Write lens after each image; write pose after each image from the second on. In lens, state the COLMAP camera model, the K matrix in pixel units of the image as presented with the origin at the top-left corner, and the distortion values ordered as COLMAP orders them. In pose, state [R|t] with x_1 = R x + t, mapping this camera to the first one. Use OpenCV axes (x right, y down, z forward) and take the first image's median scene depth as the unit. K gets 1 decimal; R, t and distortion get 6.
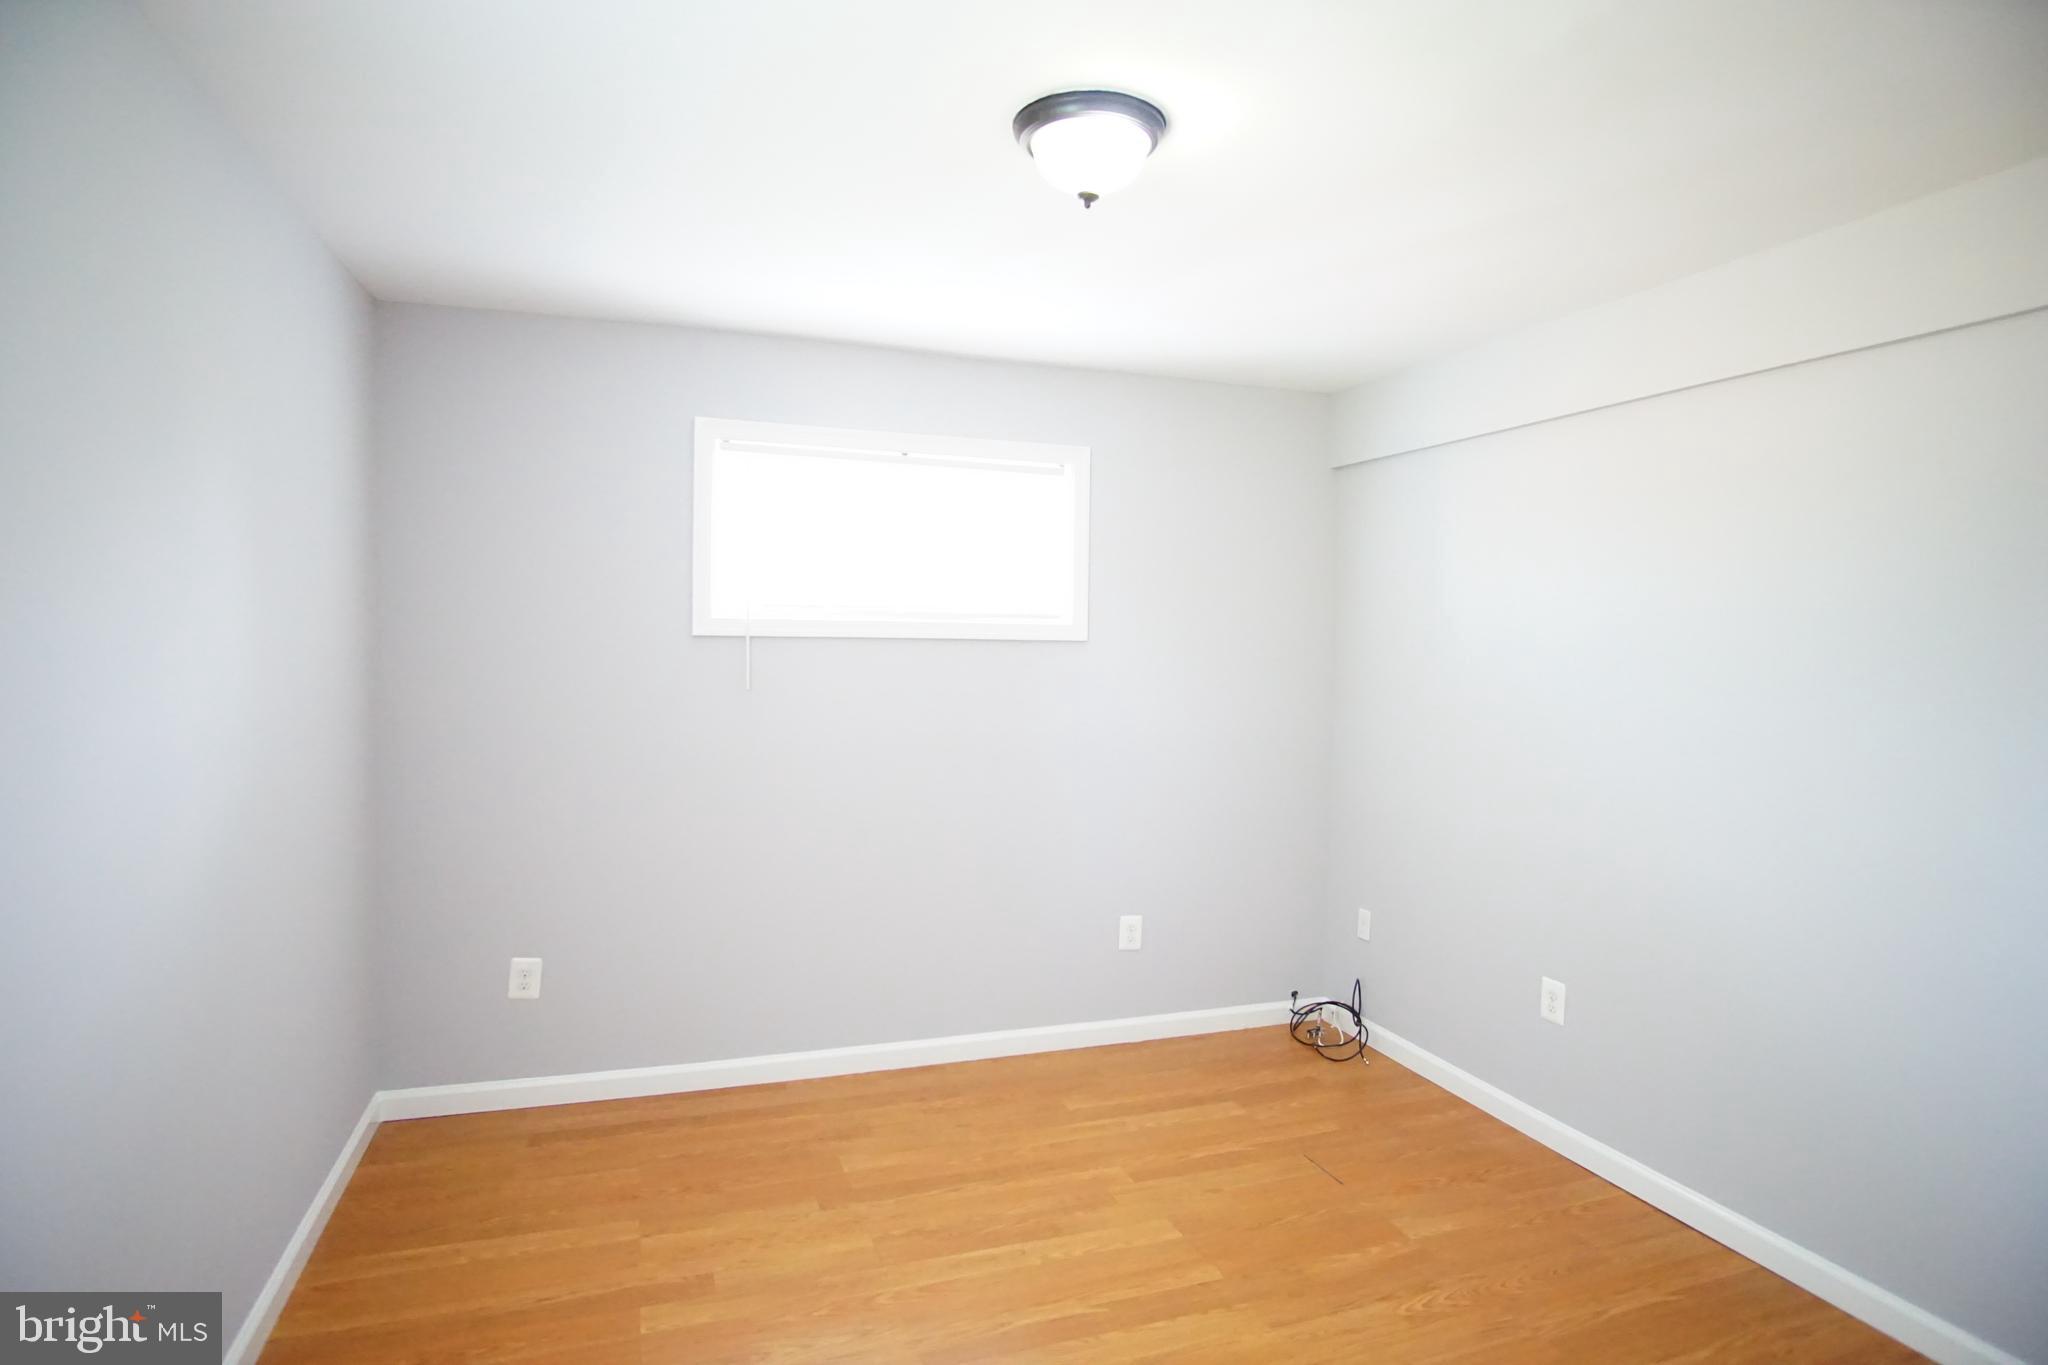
lens RADIAL K [[1083.5, 0, 1021.1], [0, 1083.5, 686.4], [0, 0, 1]] dist [-0.034952, 0.009529]
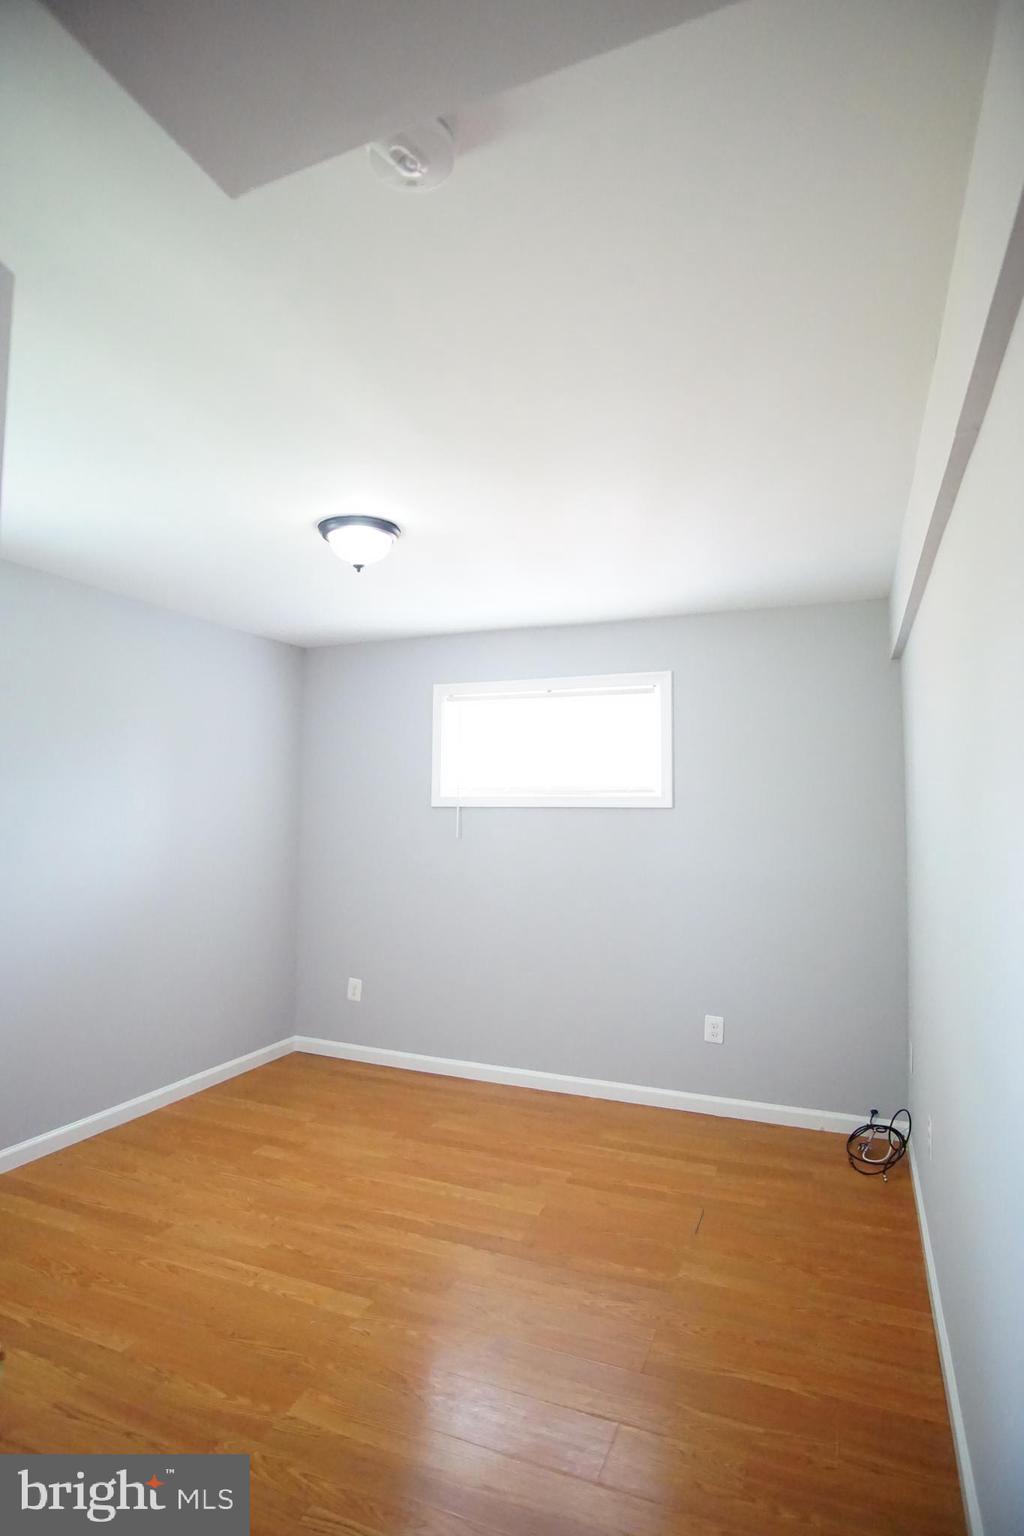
lens RADIAL K [[812.6, 0, 511.7], [0, 812.6, 772.6], [0, 0, 1]] dist [-0.034952, 0.009529]
pose [[0.747113, -0.039656, -0.663514, 0.682623], [-0.023792, 0.995984, -0.086316, 0.008732], [0.664272, 0.080274, 0.743168, 0.094454]]
